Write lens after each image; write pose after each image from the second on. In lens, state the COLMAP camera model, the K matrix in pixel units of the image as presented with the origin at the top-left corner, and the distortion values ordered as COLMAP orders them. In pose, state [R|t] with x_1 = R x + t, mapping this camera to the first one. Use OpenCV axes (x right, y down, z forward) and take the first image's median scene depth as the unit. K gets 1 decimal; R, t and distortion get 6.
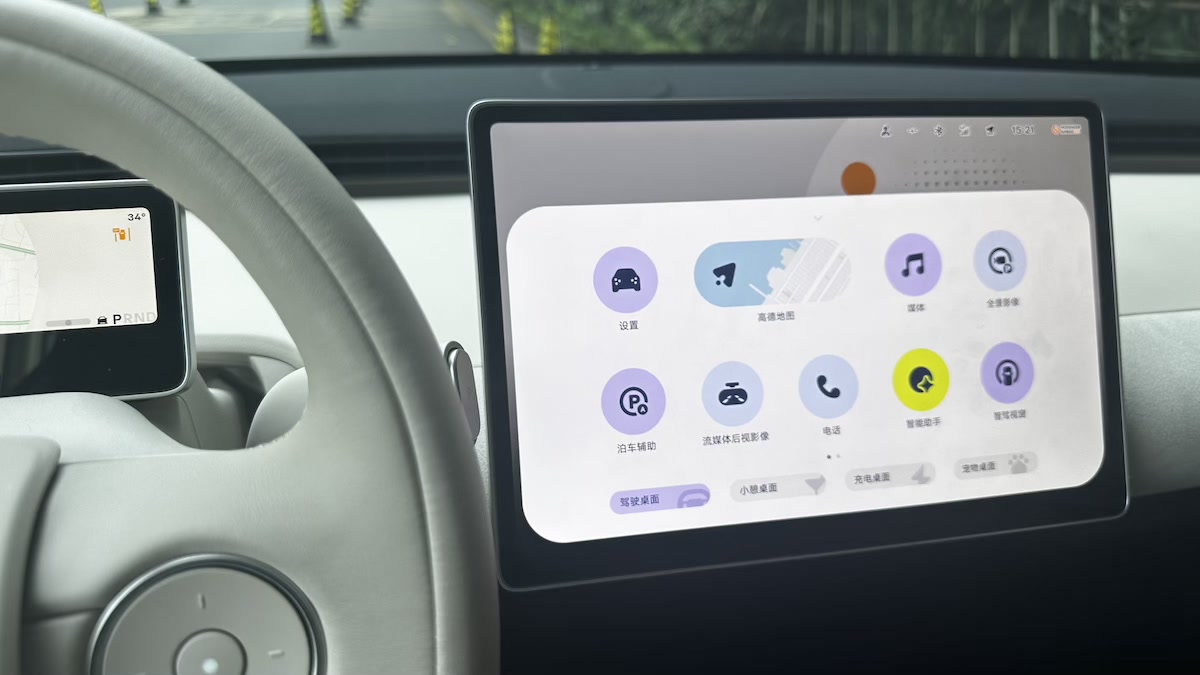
lens RADIAL K [[905.9, 0, 632.8], [0, 905.9, 348.5], [0, 0, 1]] dist [-0.031360, -0.001560]
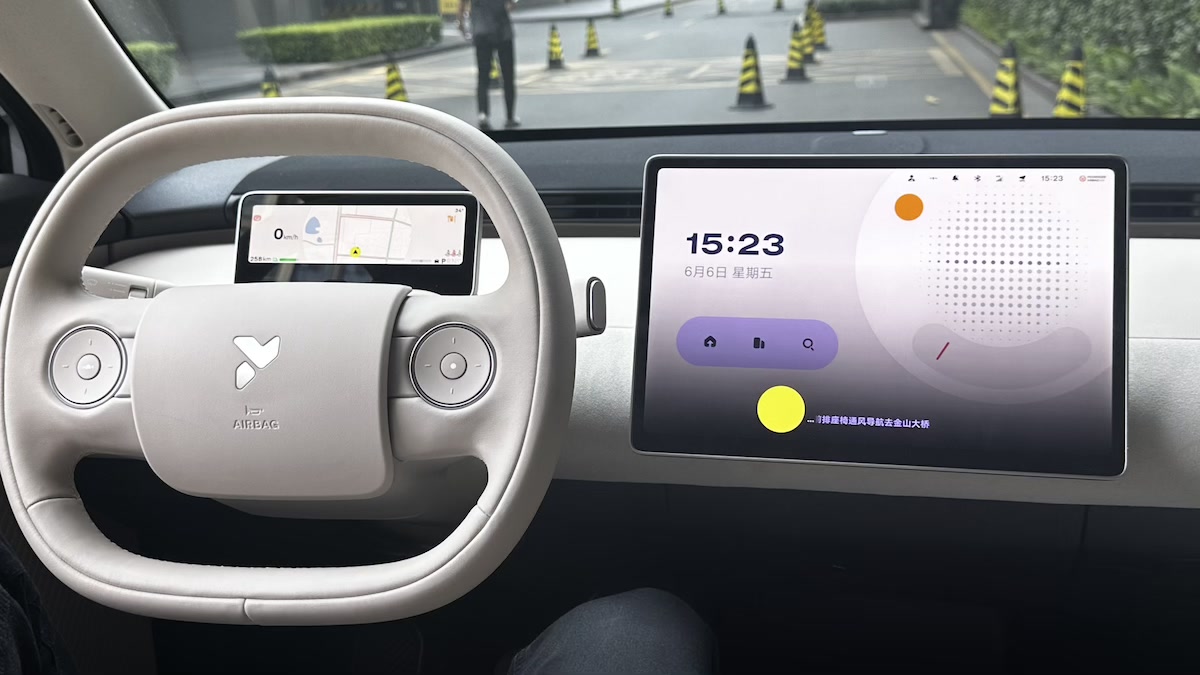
lens RADIAL K [[1321.4, 0, 605.0], [0, 1321.4, 360.4], [0, 0, 1]] dist [0.062791, -0.025858]
pose [[0.908639, 0.066757, -0.412213, 0.948521], [-0.121743, 0.986605, -0.108577, 0.451923], [0.399443, 0.148841, 0.904595, -1.437839]]
